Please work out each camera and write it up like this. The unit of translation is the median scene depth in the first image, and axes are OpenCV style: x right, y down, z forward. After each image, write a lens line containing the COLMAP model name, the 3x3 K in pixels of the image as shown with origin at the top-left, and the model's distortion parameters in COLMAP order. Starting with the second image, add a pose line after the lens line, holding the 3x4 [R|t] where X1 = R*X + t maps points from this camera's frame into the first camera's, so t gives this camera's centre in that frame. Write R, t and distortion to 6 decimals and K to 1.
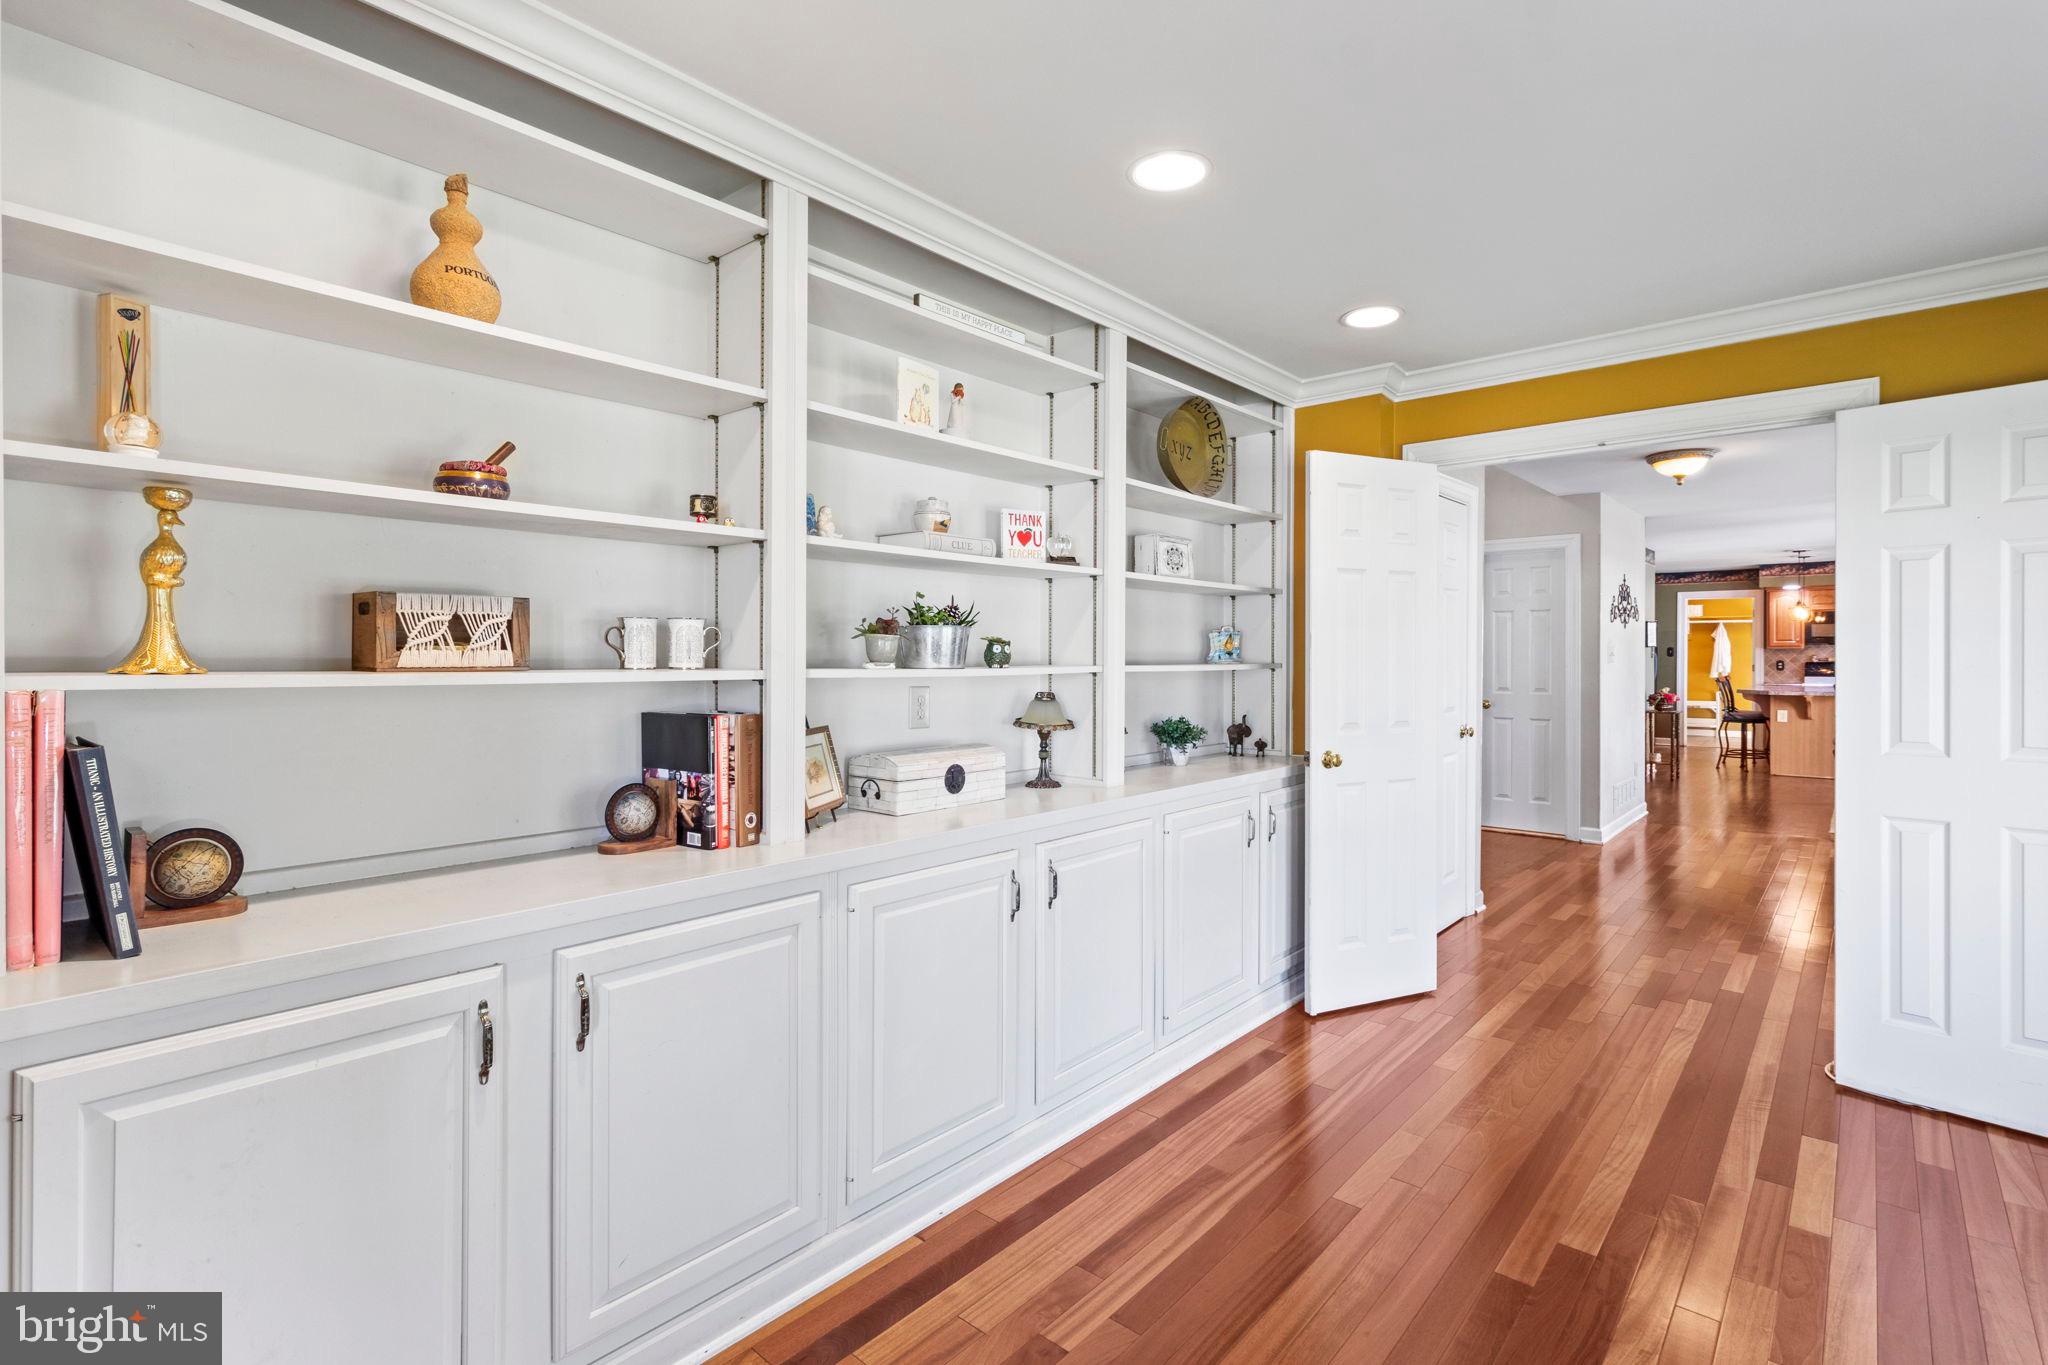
lens RADIAL K [[956.9, 0, 1030.1], [0, 956.9, 660.3], [0, 0, 1]] dist [-0.002048, -0.000987]
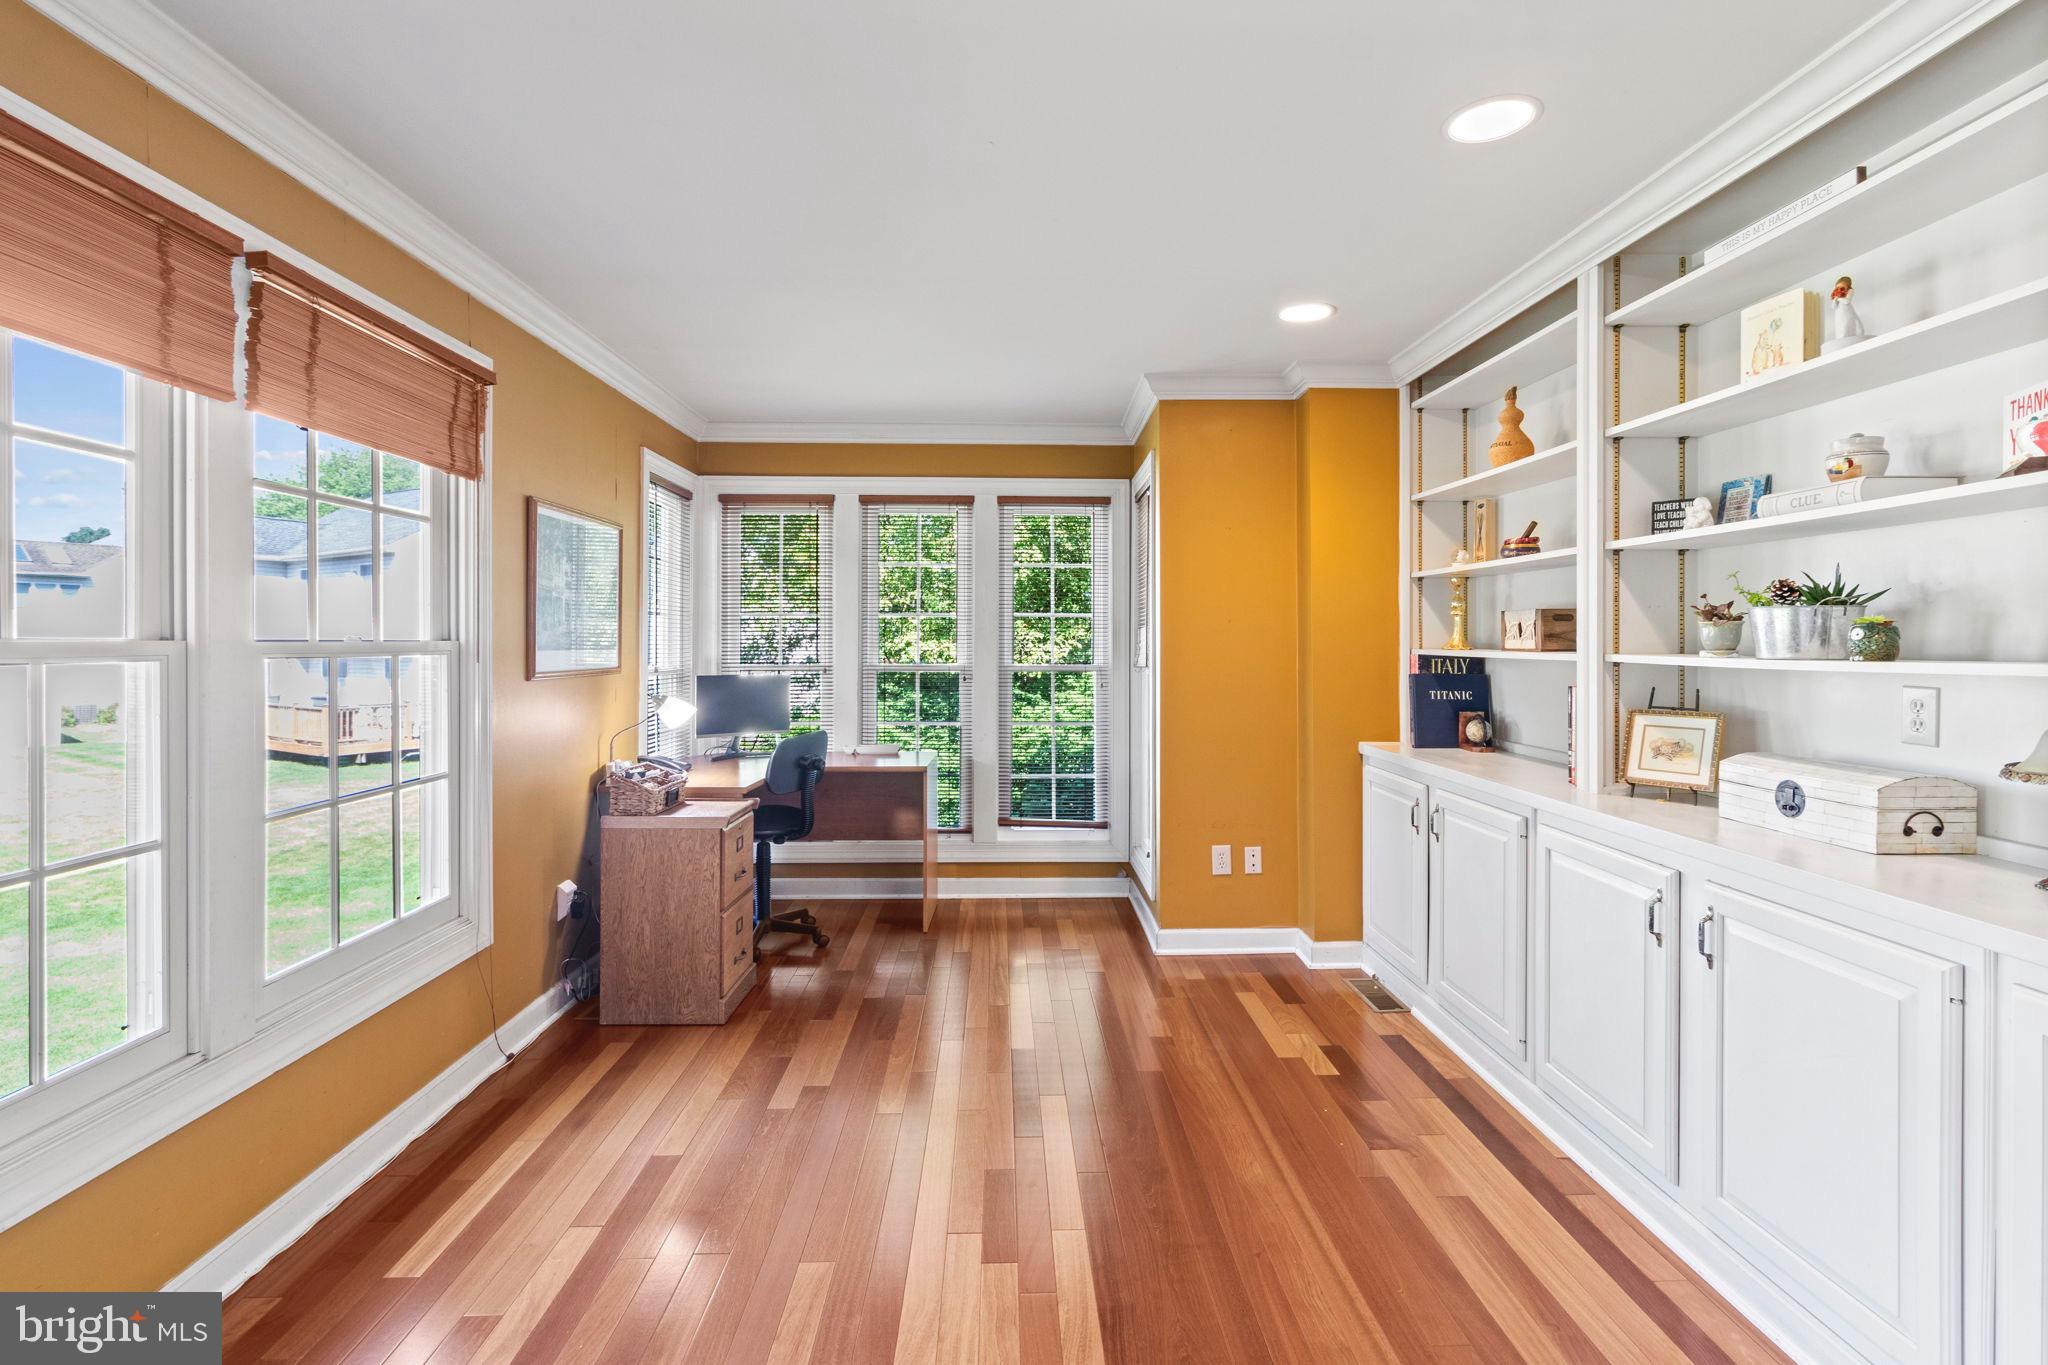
lens RADIAL K [[956.9, 0, 1030.1], [0, 956.9, 660.3], [0, 0, 1]] dist [-0.002048, -0.000987]
pose [[-0.730550, 0.011229, -0.682767, 0.839362], [-0.007124, 0.999685, 0.024064, -0.005253], [0.682823, 0.022444, -0.730239, 1.044262]]
